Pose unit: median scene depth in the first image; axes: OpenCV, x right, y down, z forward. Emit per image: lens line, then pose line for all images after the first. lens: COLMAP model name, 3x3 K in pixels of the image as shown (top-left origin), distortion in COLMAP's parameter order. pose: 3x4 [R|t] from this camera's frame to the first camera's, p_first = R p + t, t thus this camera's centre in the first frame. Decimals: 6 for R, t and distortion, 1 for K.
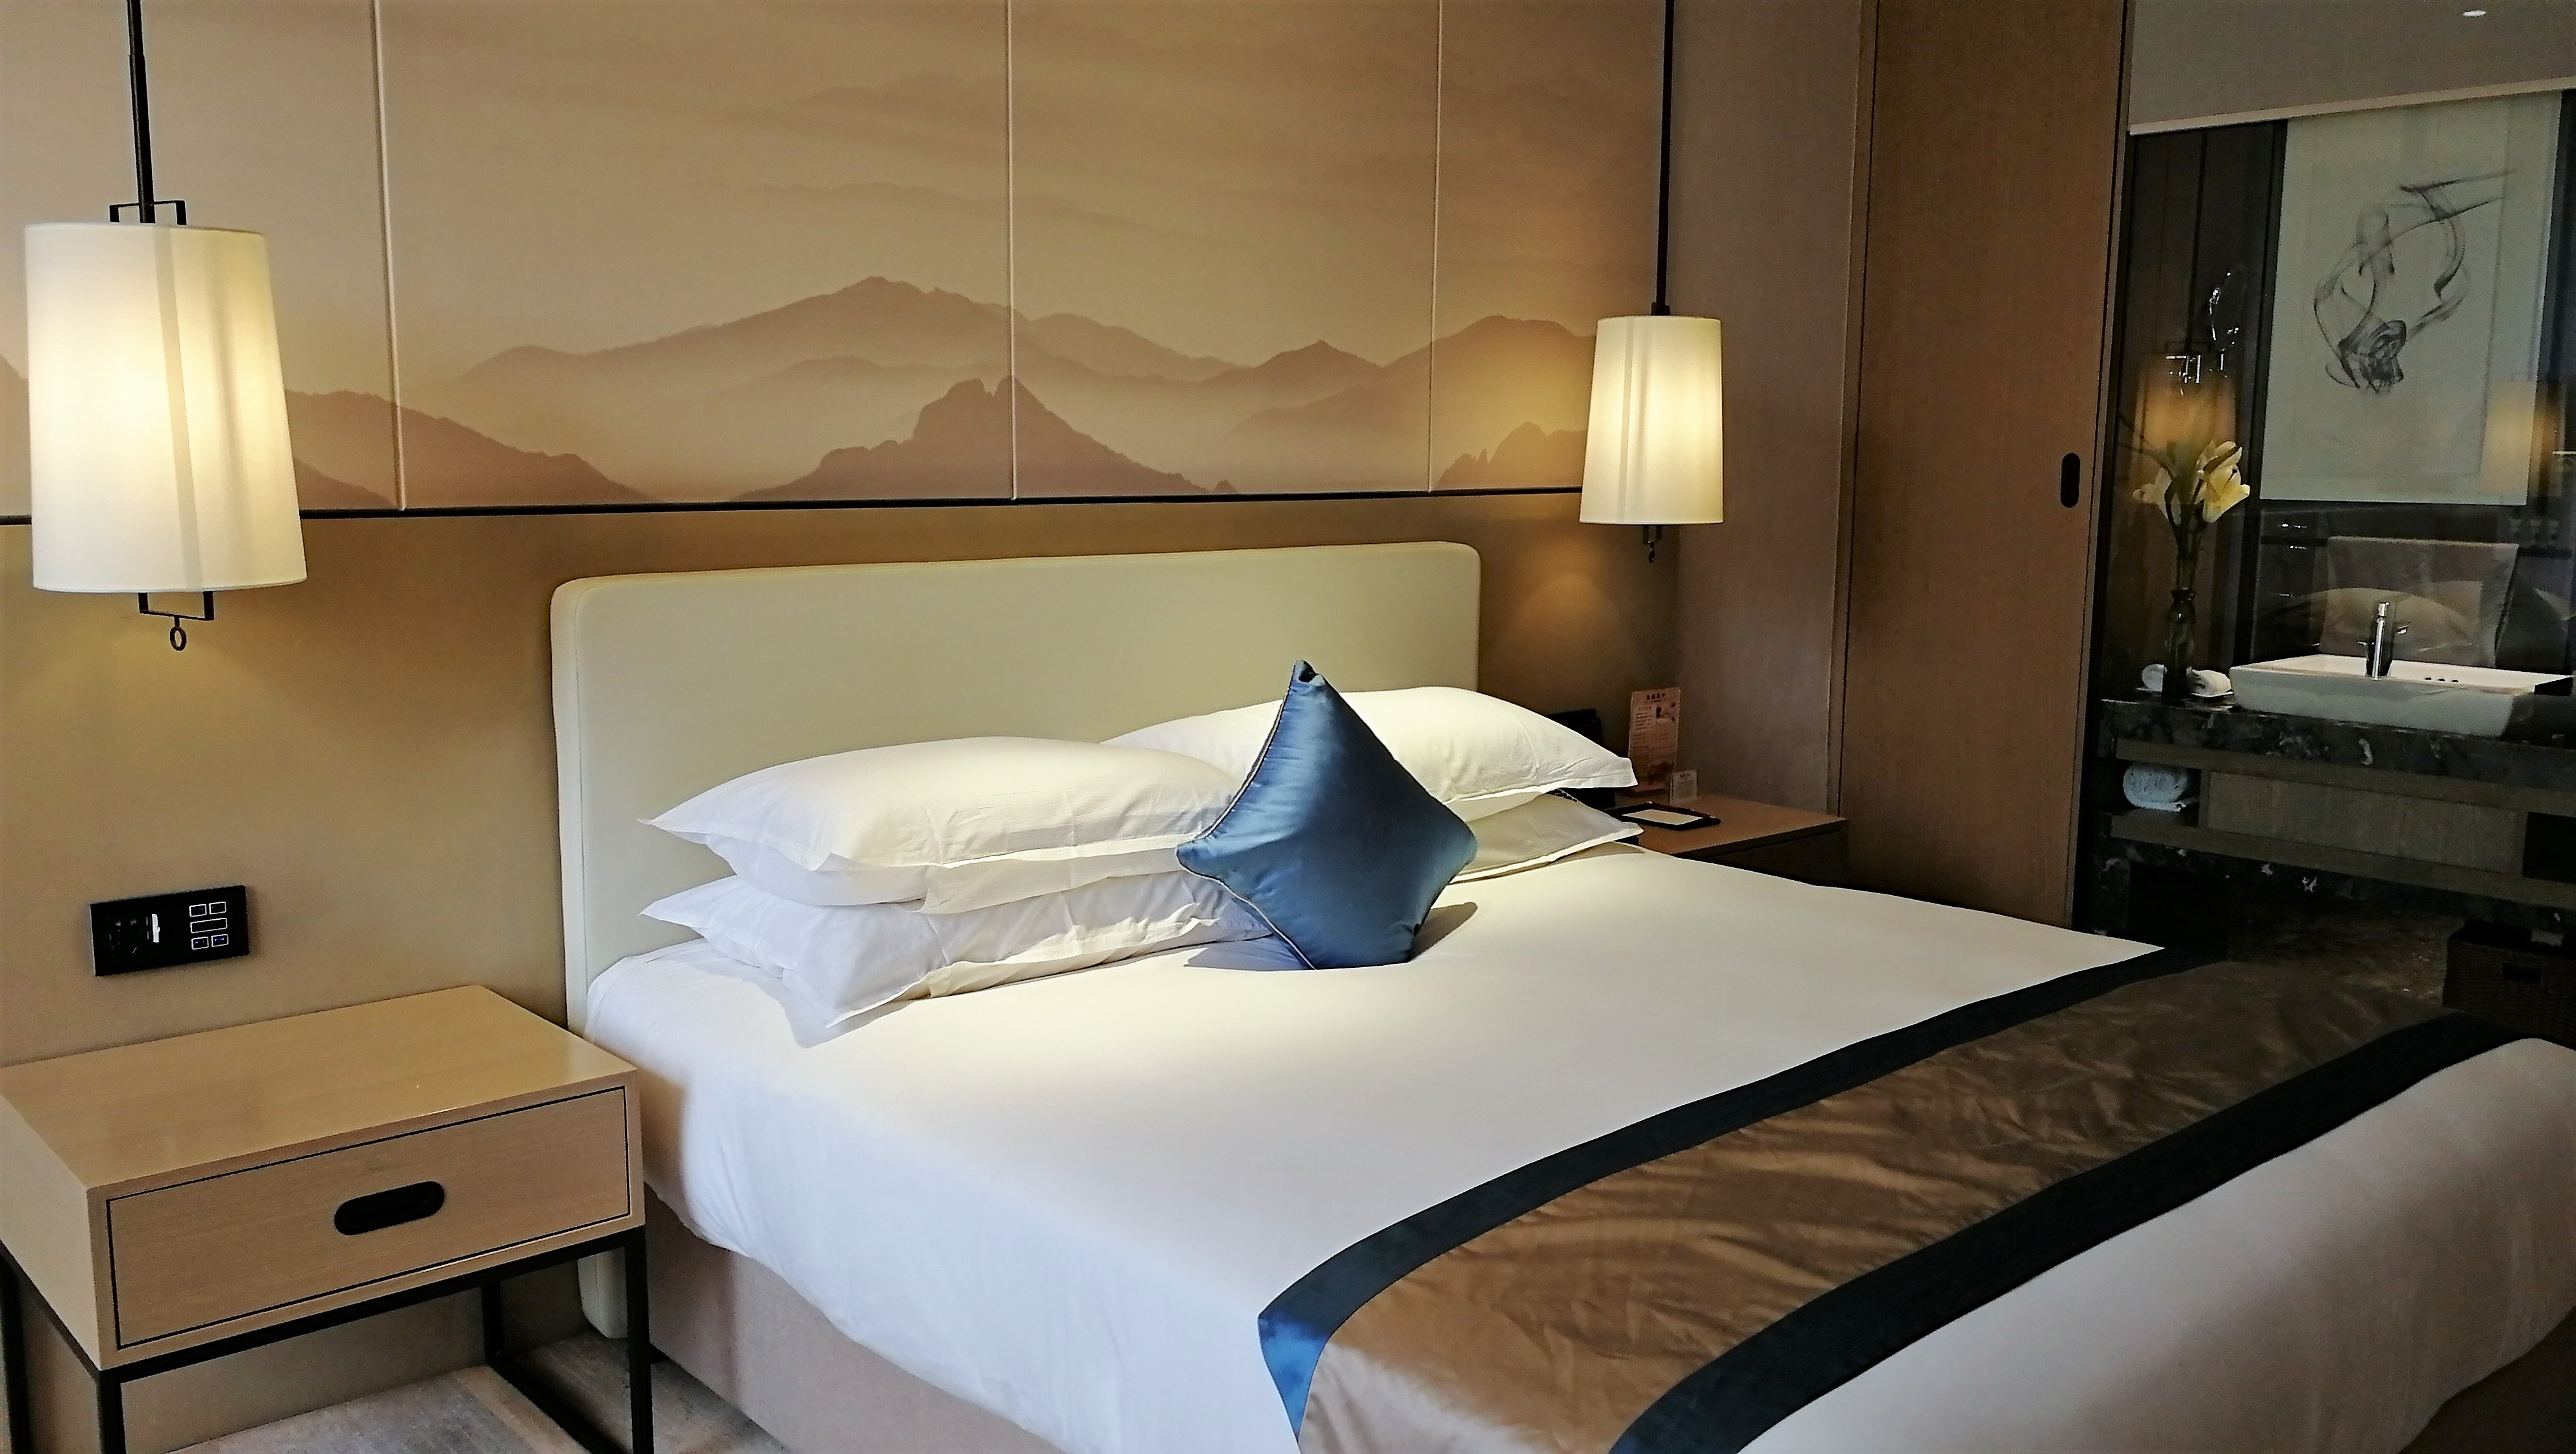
lens RADIAL K [[2144.4, 0, 1326.3], [0, 2144.4, 727.6], [0, 0, 1]] dist [0.021198, -0.000450]
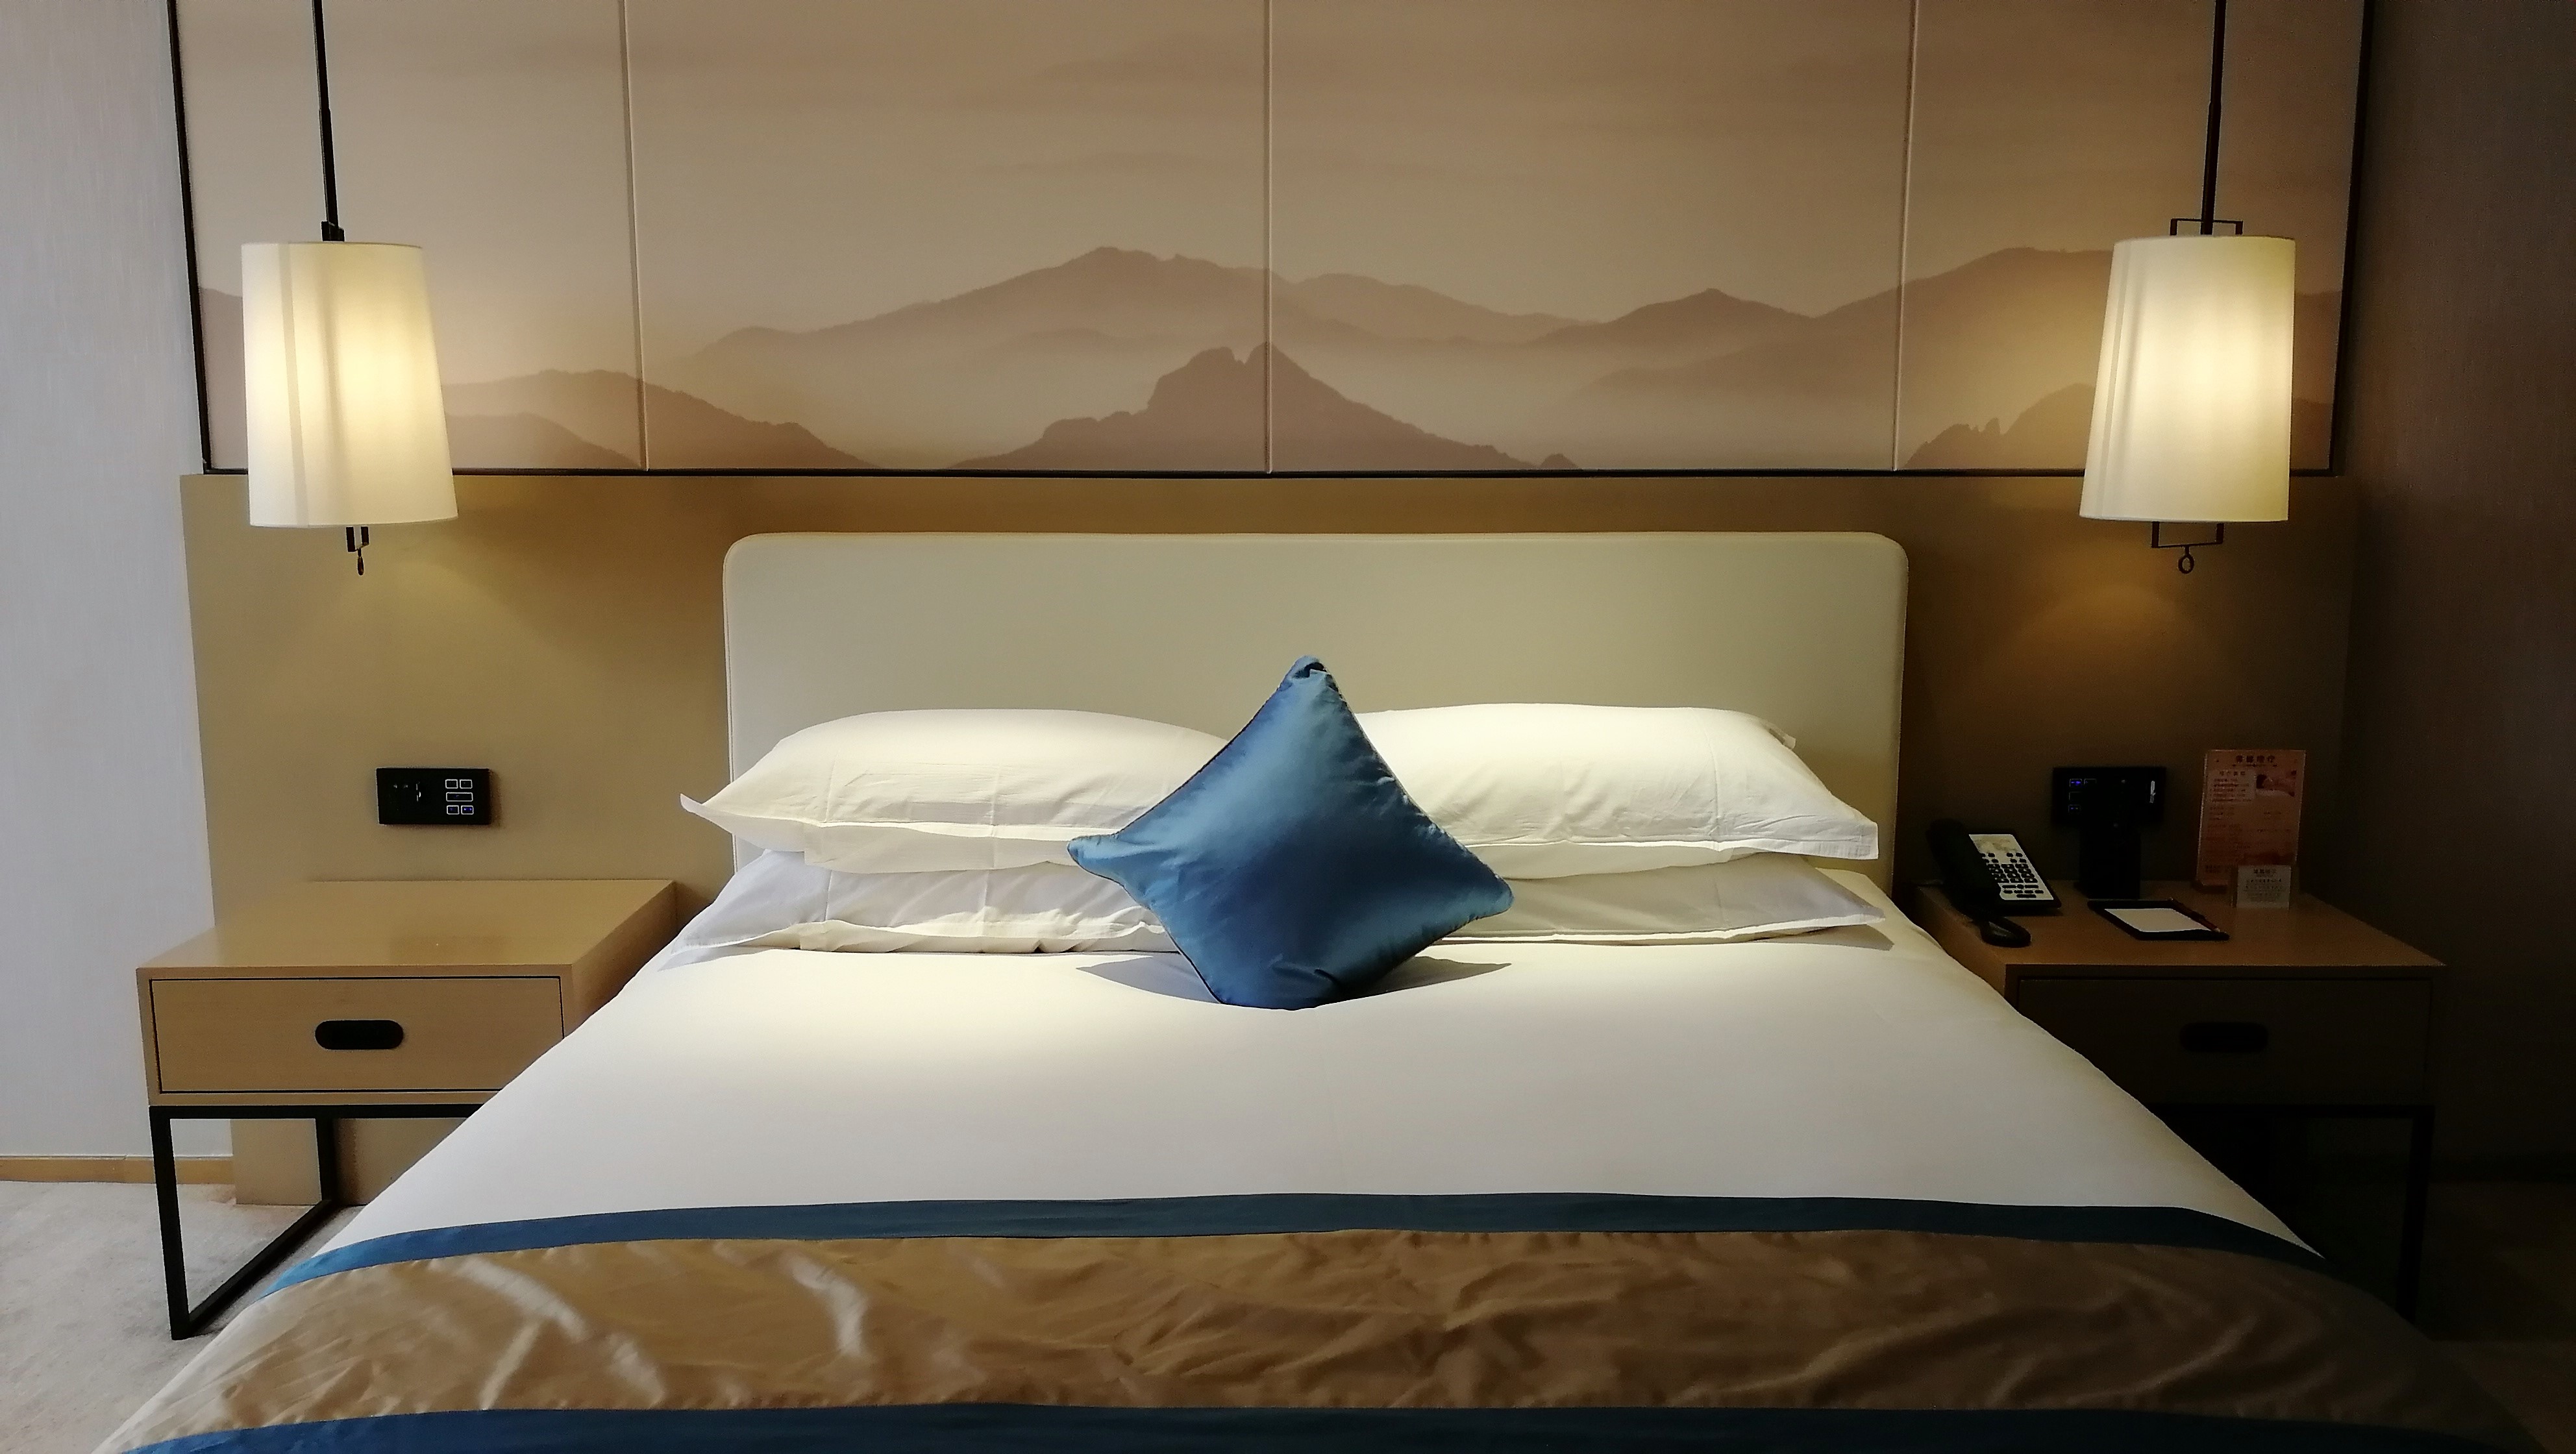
lens RADIAL K [[2149.4, 0, 1225.7], [0, 2149.4, 736.4], [0, 0, 1]] dist [0.036419, -0.004507]
pose [[0.727671, 0.098686, -0.678790, 0.533131], [-0.088806, 0.994822, 0.049431, -0.036787], [0.680153, 0.024311, 0.732667, 0.305265]]
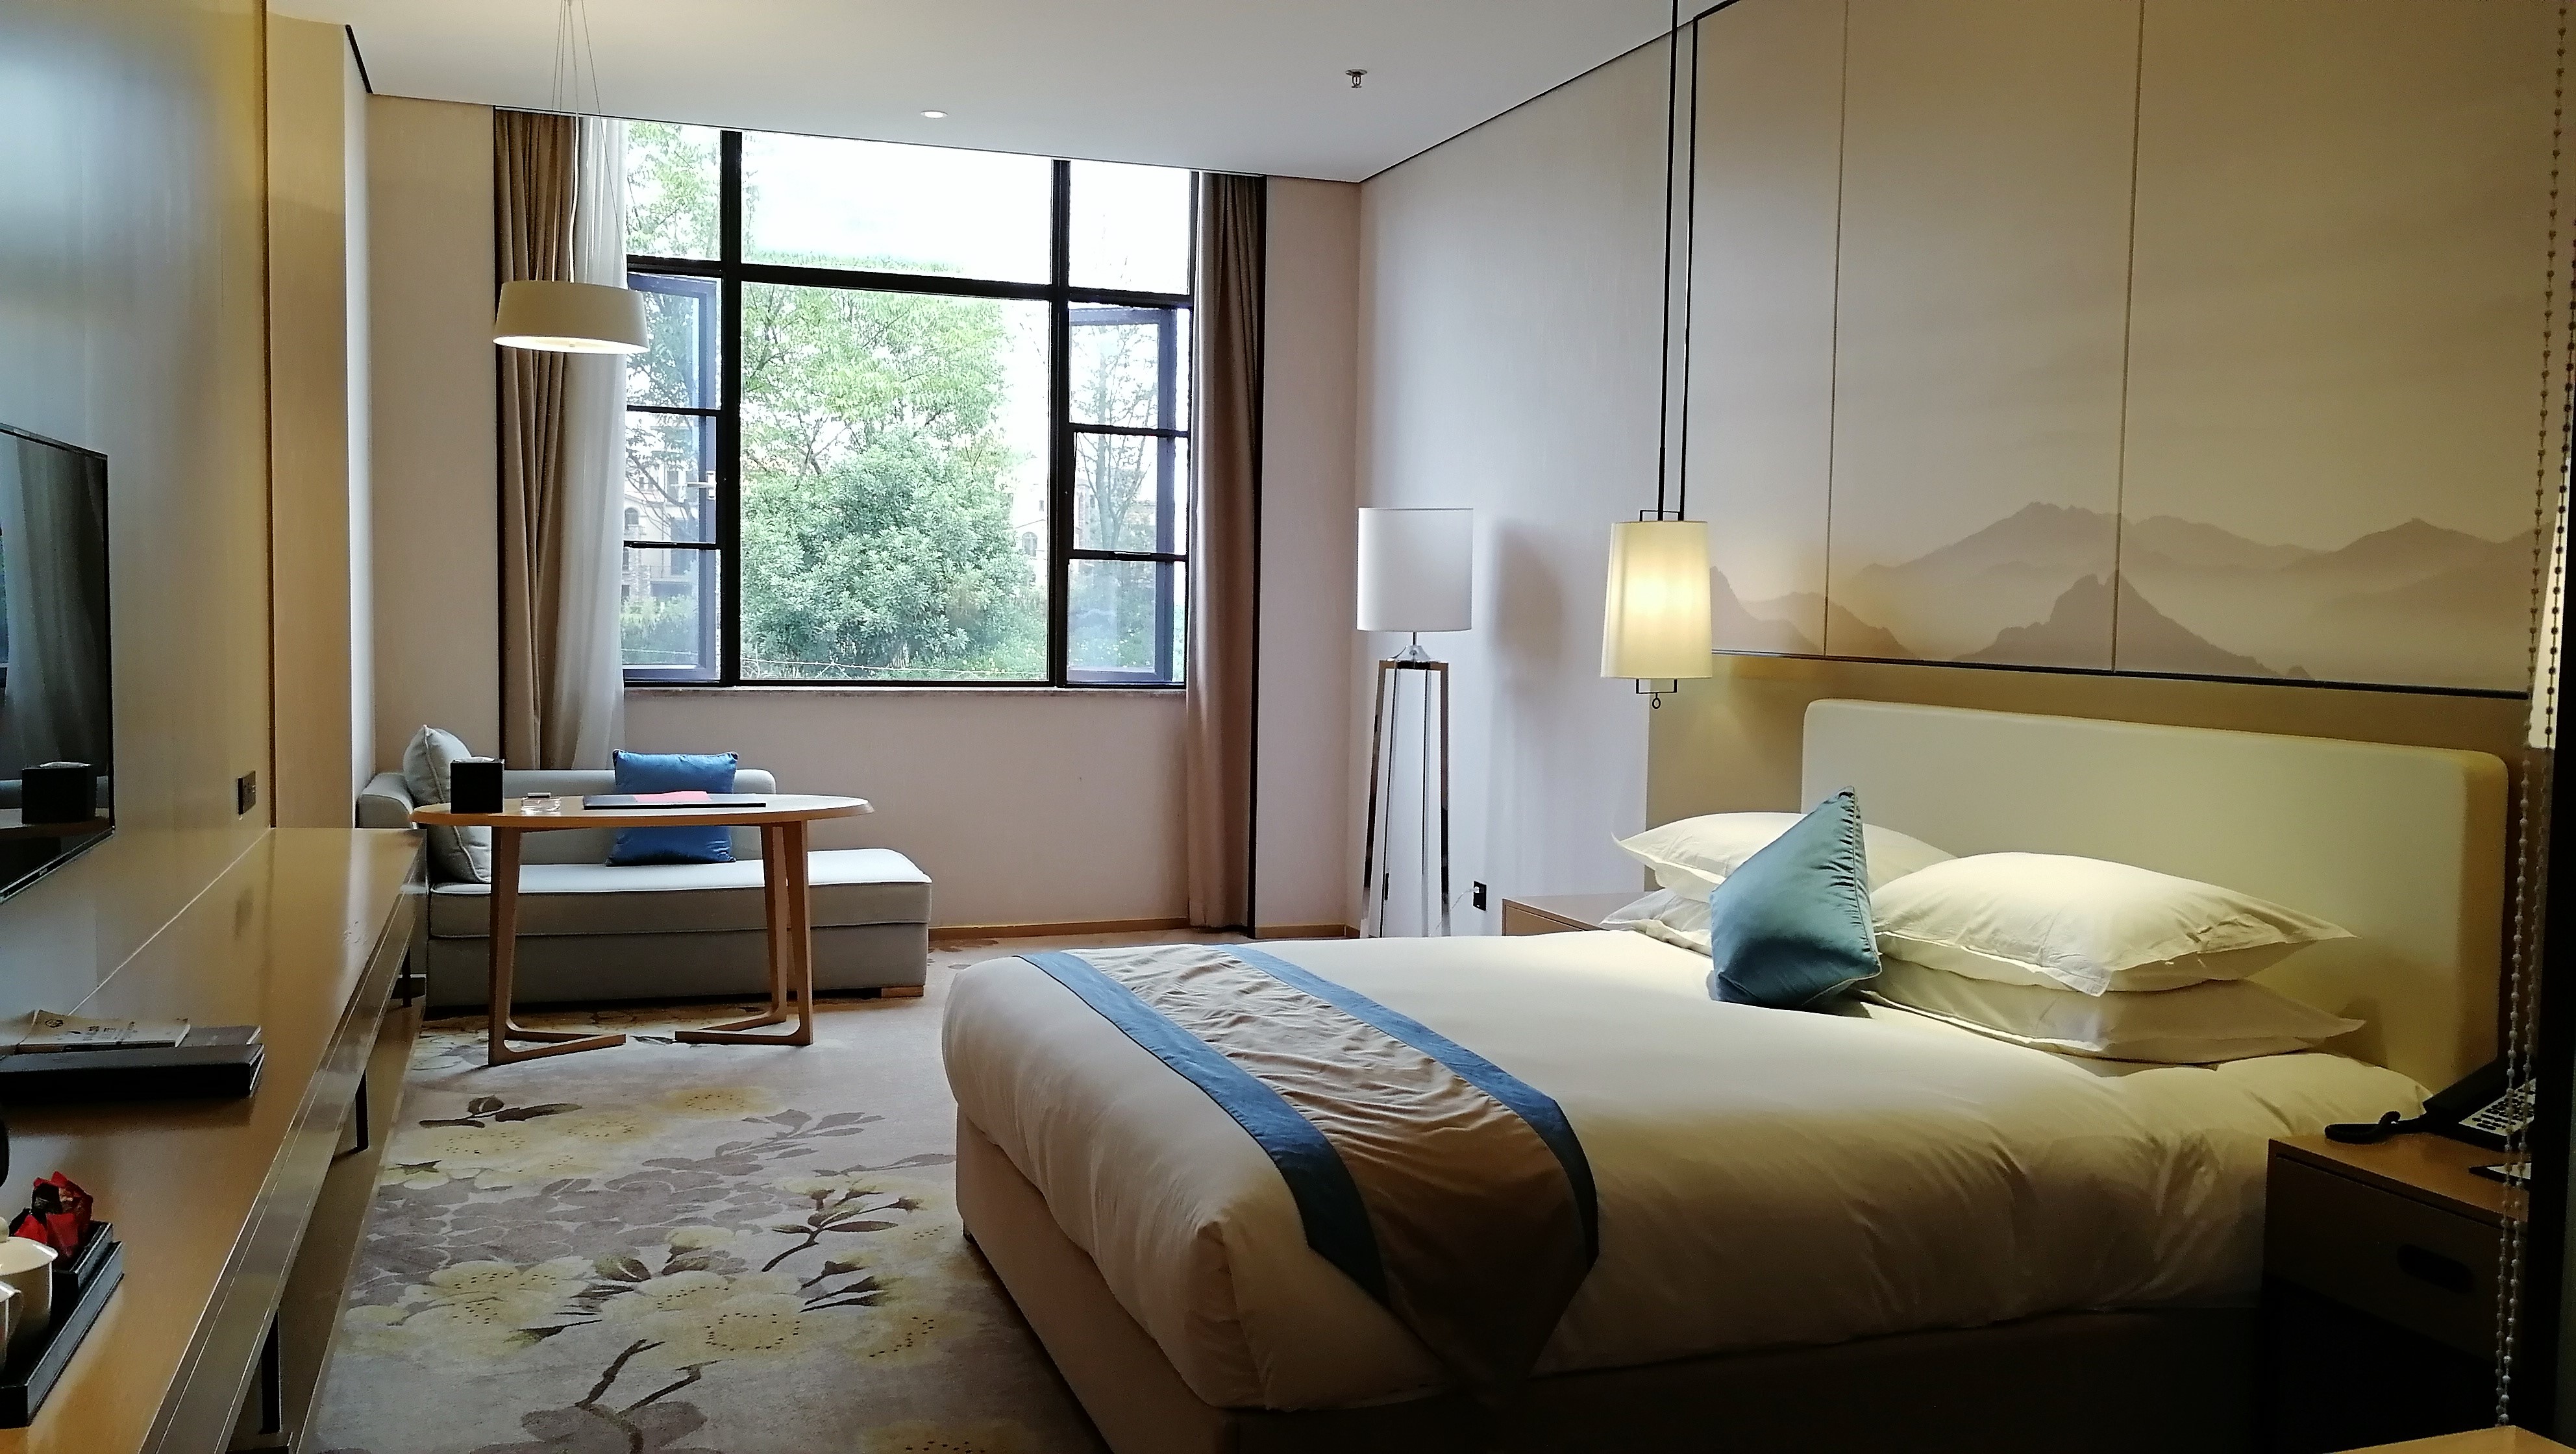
lens RADIAL K [[2087.3, 0, 1374.9], [0, 2087.3, 718.9], [0, 0, 1]] dist [0.090009, -0.000015]
pose [[-0.350428, 0.043250, -0.935590, 1.179802], [-0.142756, 0.984795, 0.098994, -0.146550], [0.925646, 0.168252, -0.338926, 1.083204]]
